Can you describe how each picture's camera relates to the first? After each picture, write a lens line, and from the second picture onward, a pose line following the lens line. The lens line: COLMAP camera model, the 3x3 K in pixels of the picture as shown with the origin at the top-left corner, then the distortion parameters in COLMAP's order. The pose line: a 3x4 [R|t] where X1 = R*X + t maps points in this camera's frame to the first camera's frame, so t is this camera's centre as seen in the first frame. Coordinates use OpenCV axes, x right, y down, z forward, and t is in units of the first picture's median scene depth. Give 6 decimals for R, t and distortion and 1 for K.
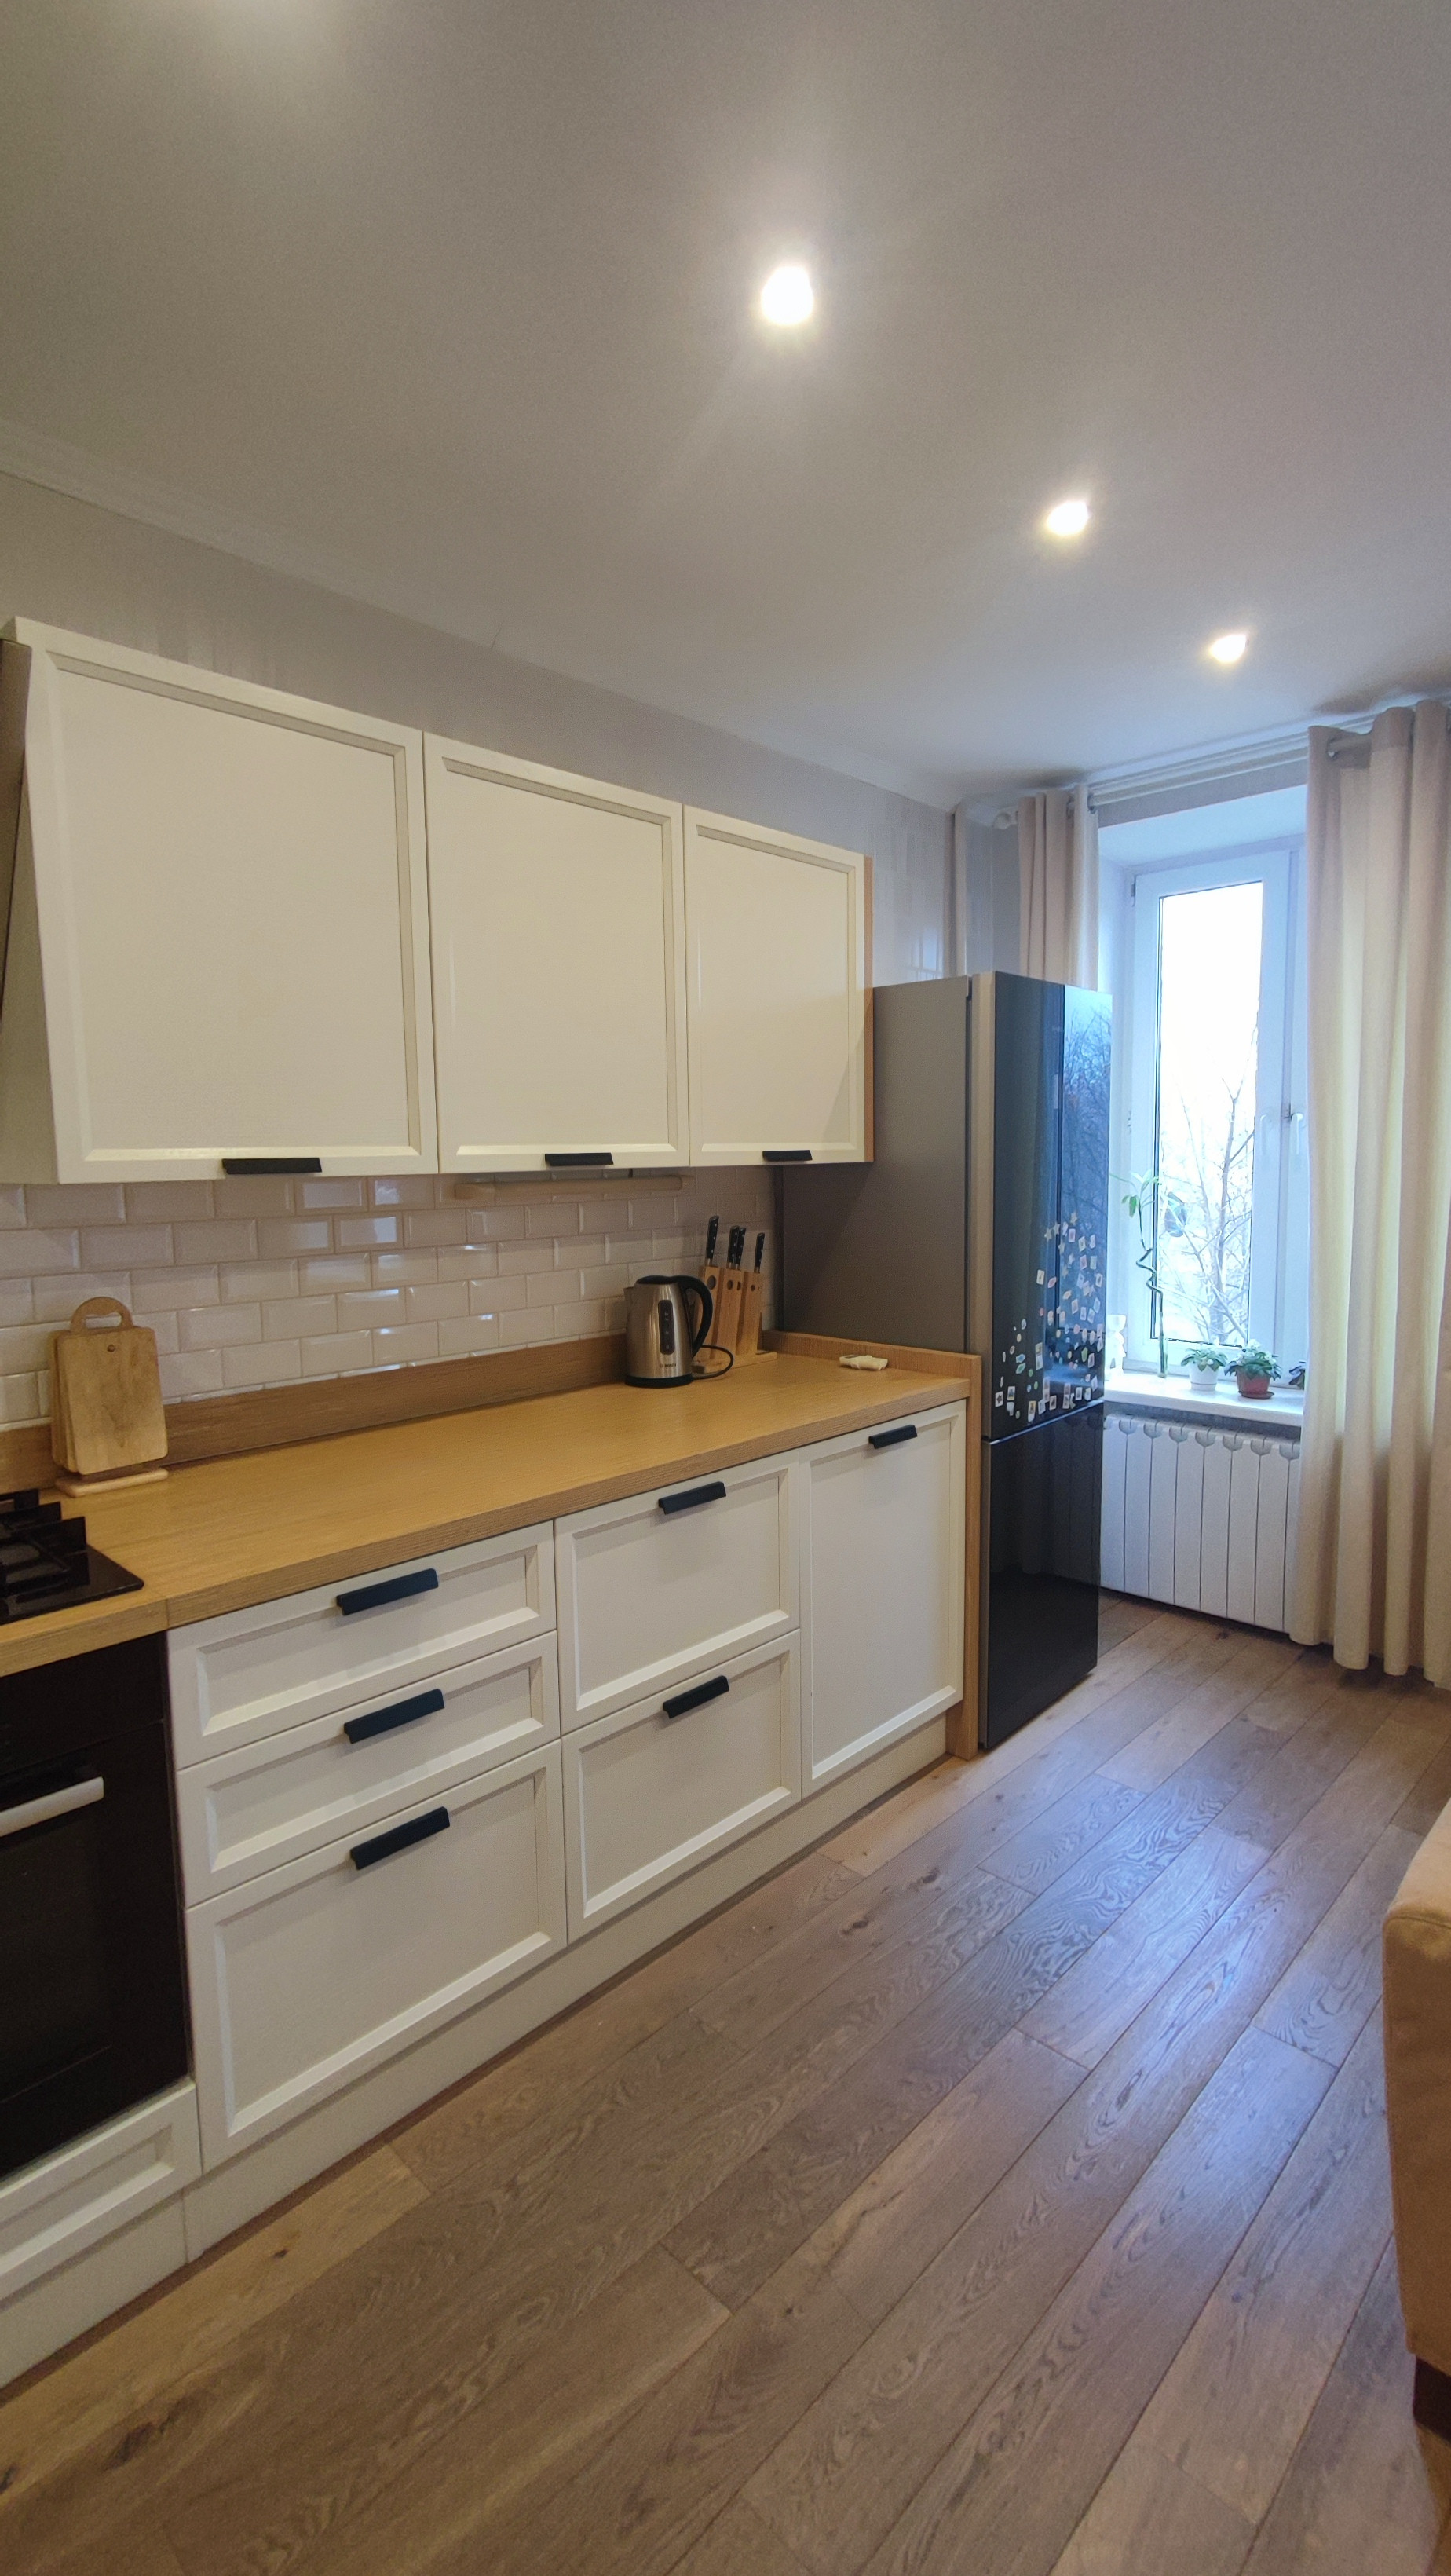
lens RADIAL K [[1166.0, 0, 710.6], [0, 1166.0, 1276.5], [0, 0, 1]] dist [-0.015040, 0.008104]
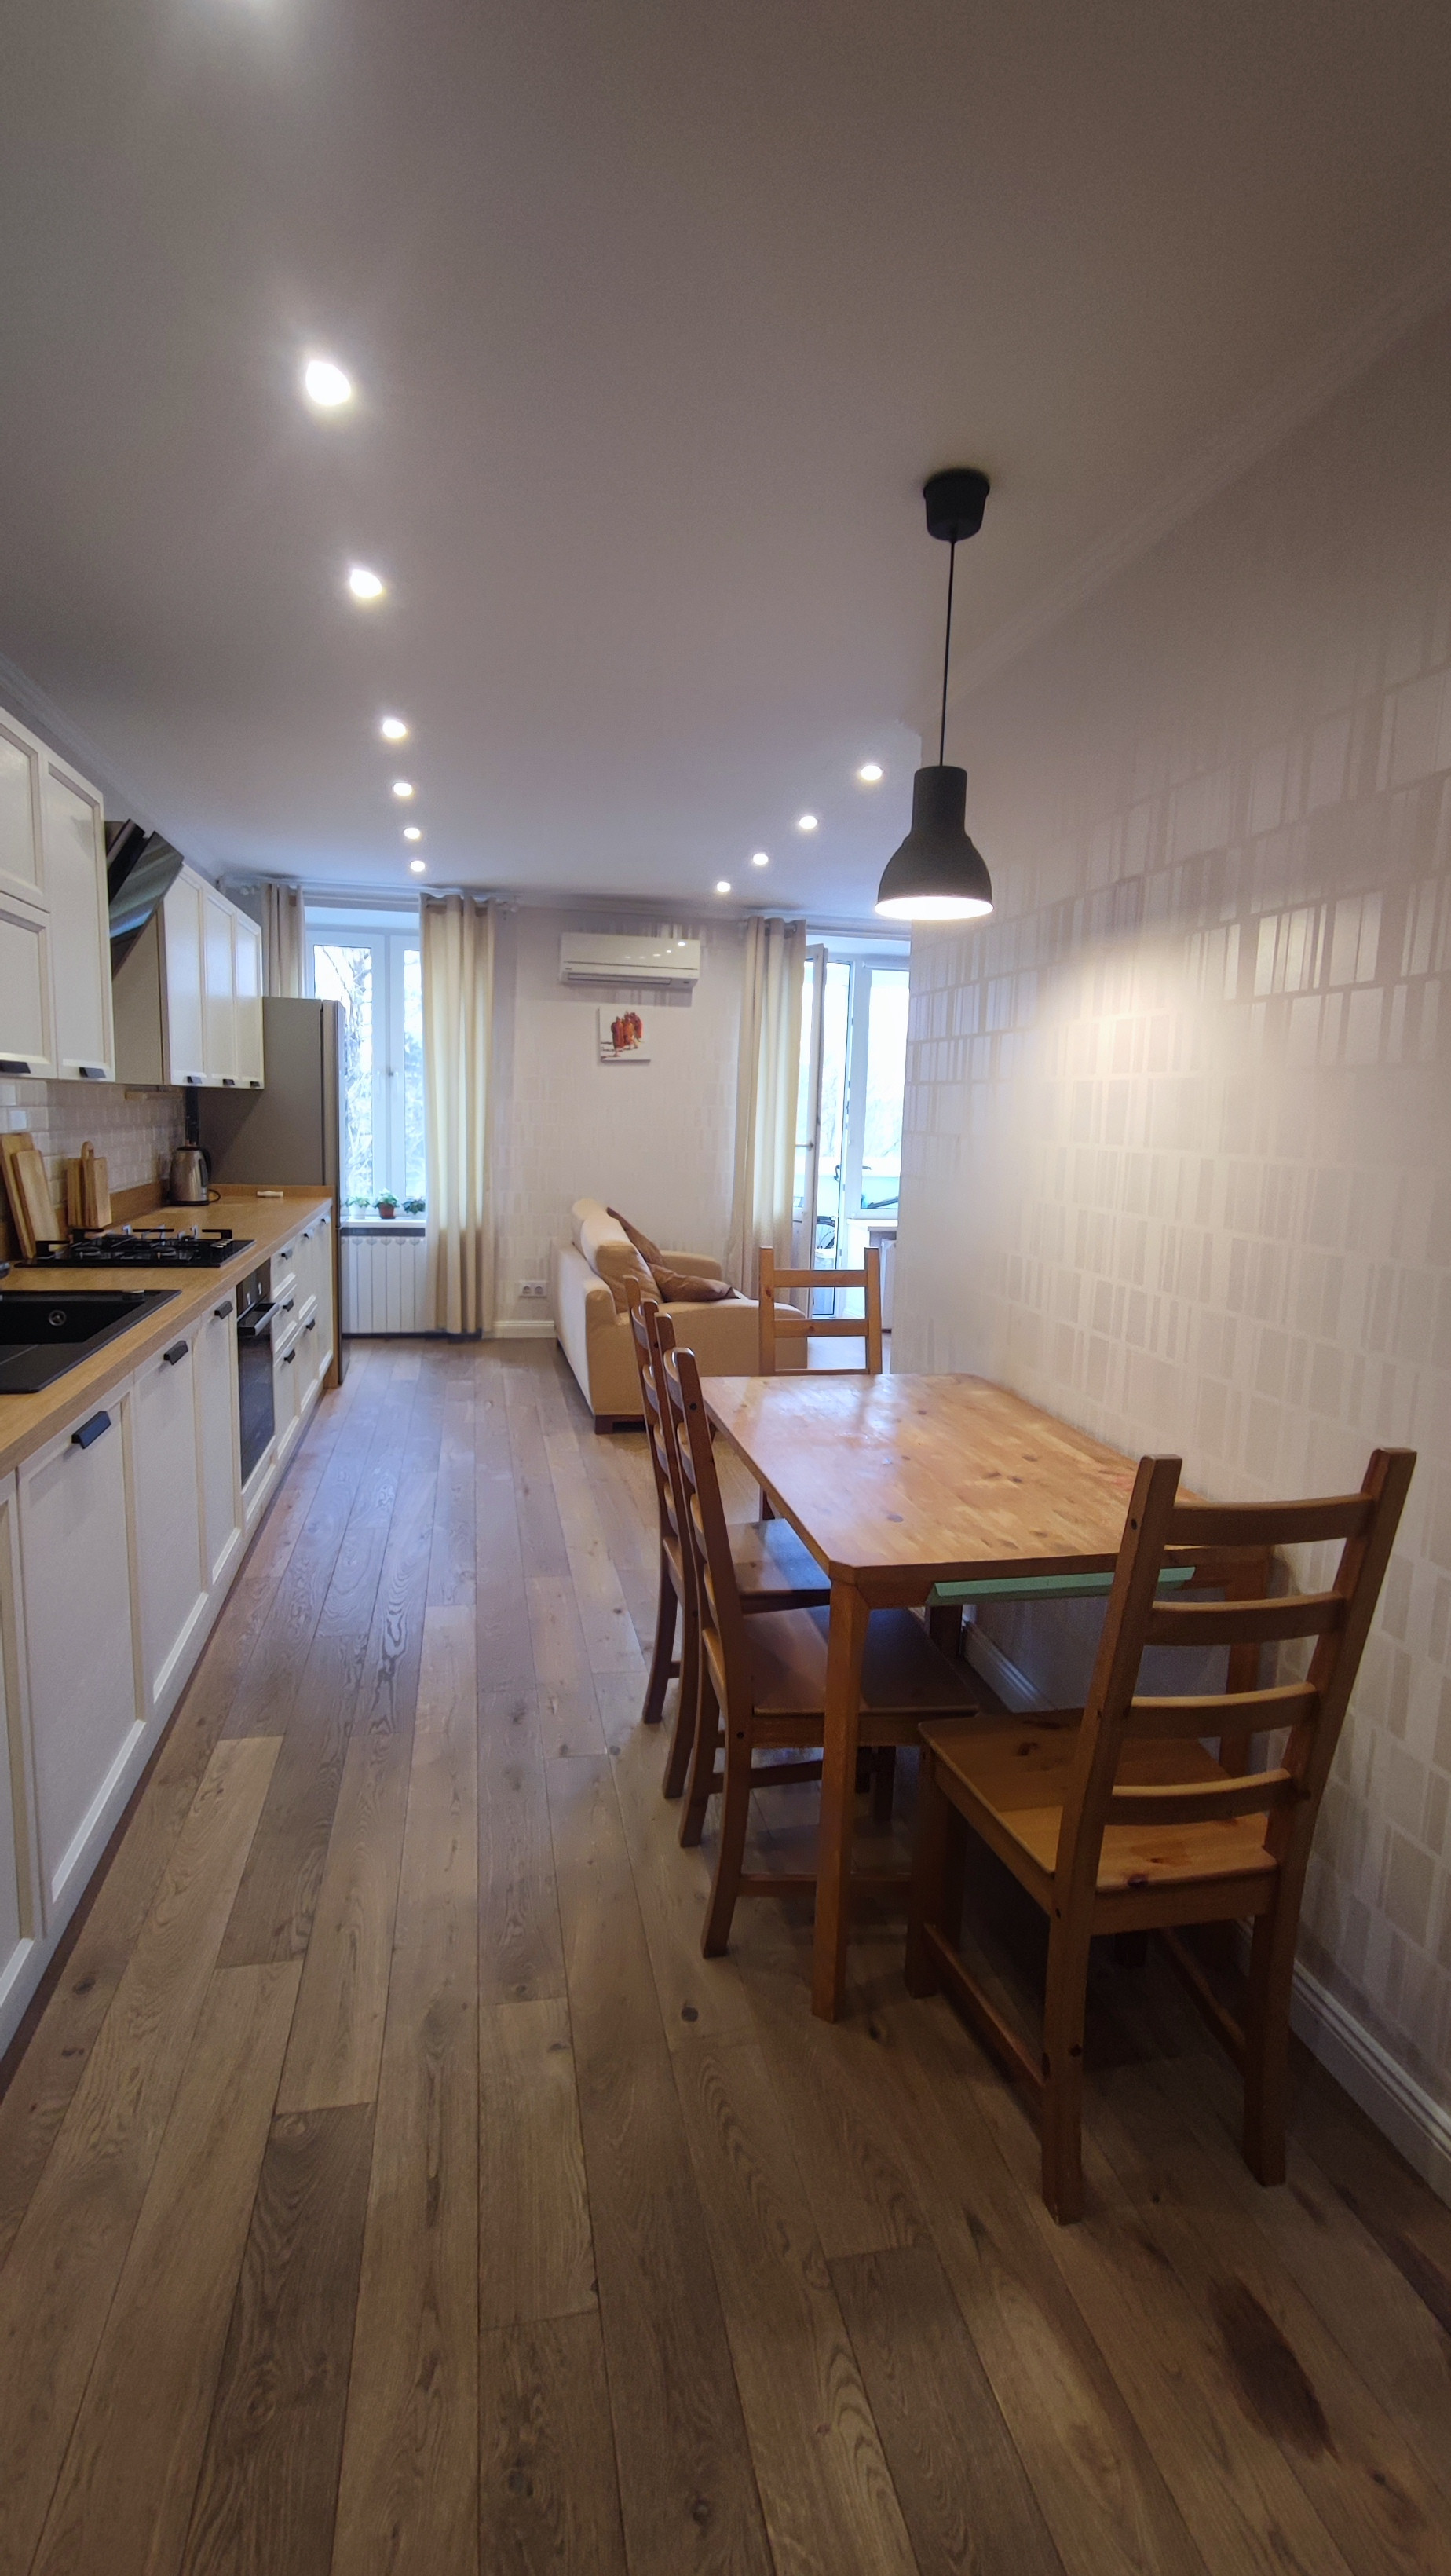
lens RADIAL K [[1166.0, 0, 713.0], [0, 1166.0, 1275.3], [0, 0, 1]] dist [-0.015040, 0.008104]
pose [[0.553478, -0.087805, 0.828222, -1.059113], [0.047472, 0.996136, 0.073882, 0.099631], [-0.831510, -0.001575, 0.555508, -0.658862]]
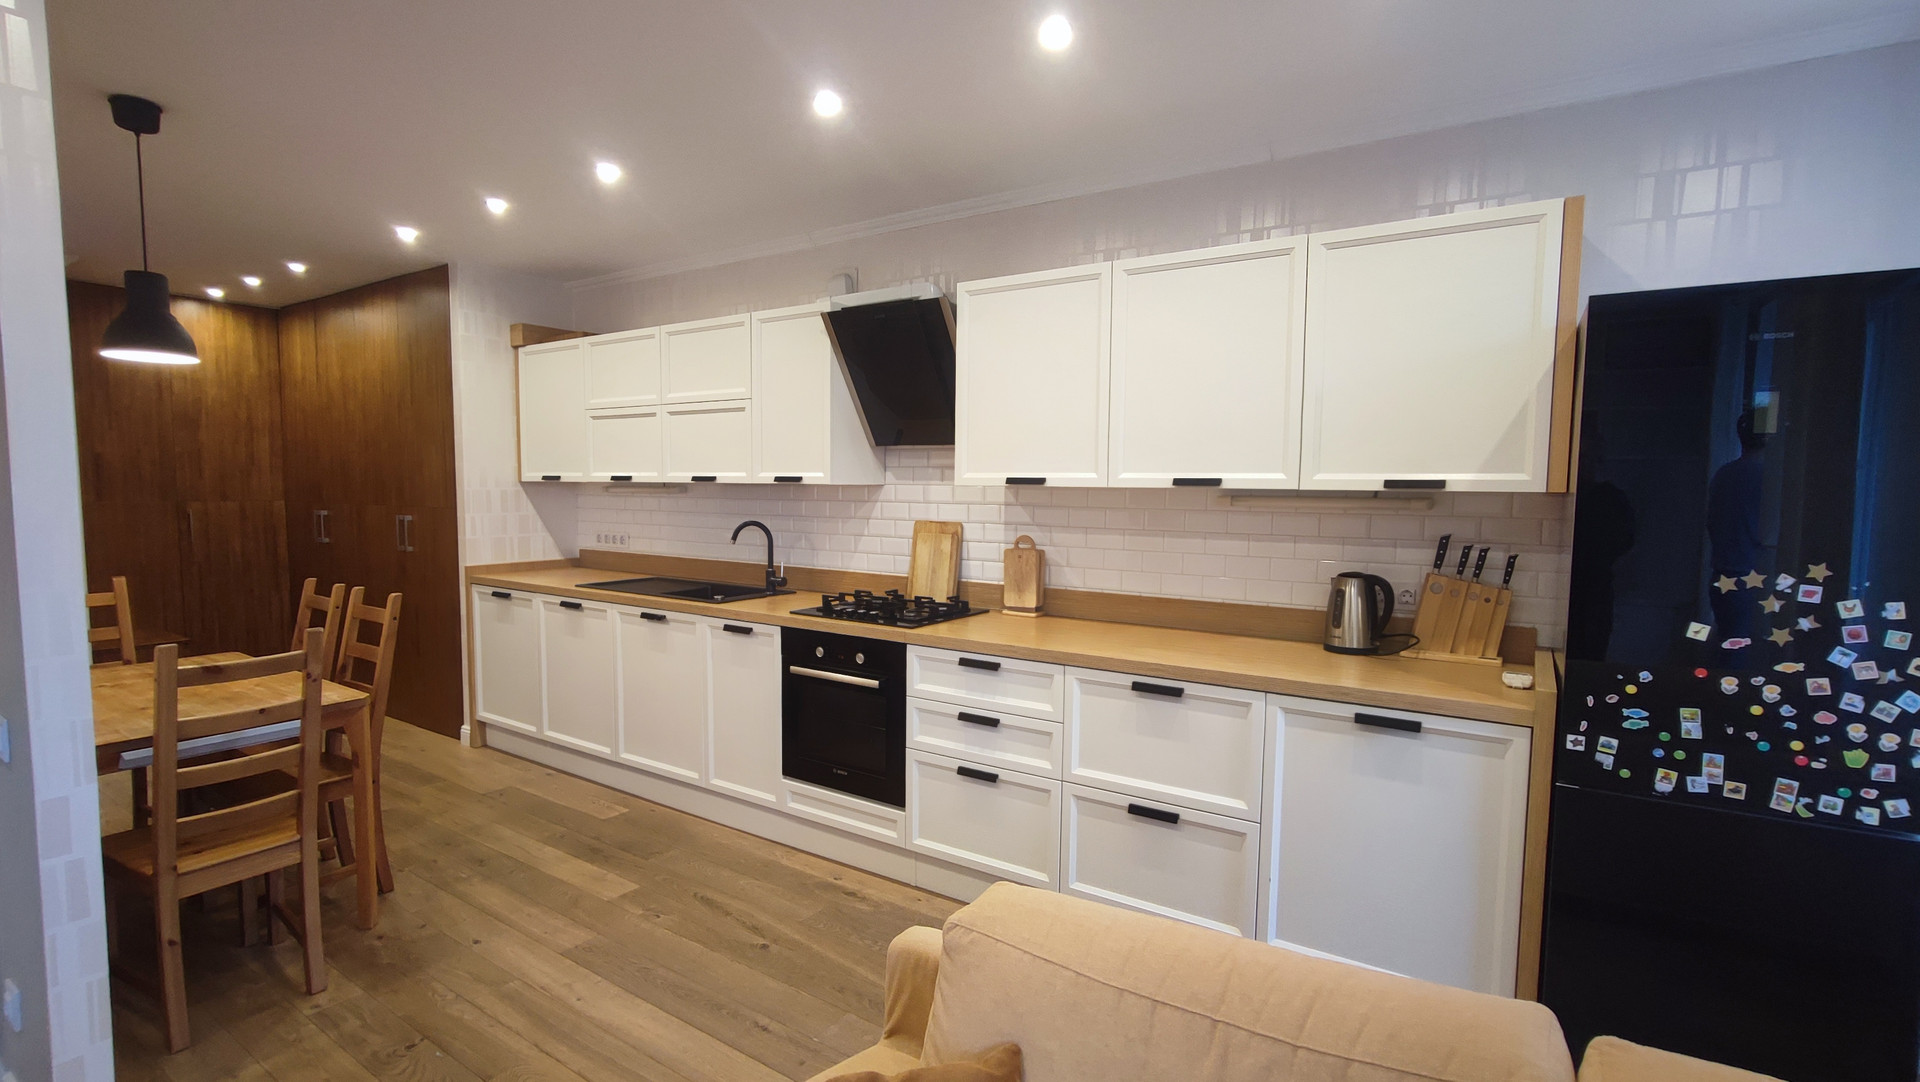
lens RADIAL K [[869.2, 0, 952.0], [0, 869.2, 552.7], [0, 0, 1]] dist [-0.015040, 0.008104]
pose [[0.189258, 0.094710, -0.977349, 0.793997], [-0.115039, 0.990622, 0.073720, -0.040428], [0.975165, 0.098481, 0.198379, 0.333429]]
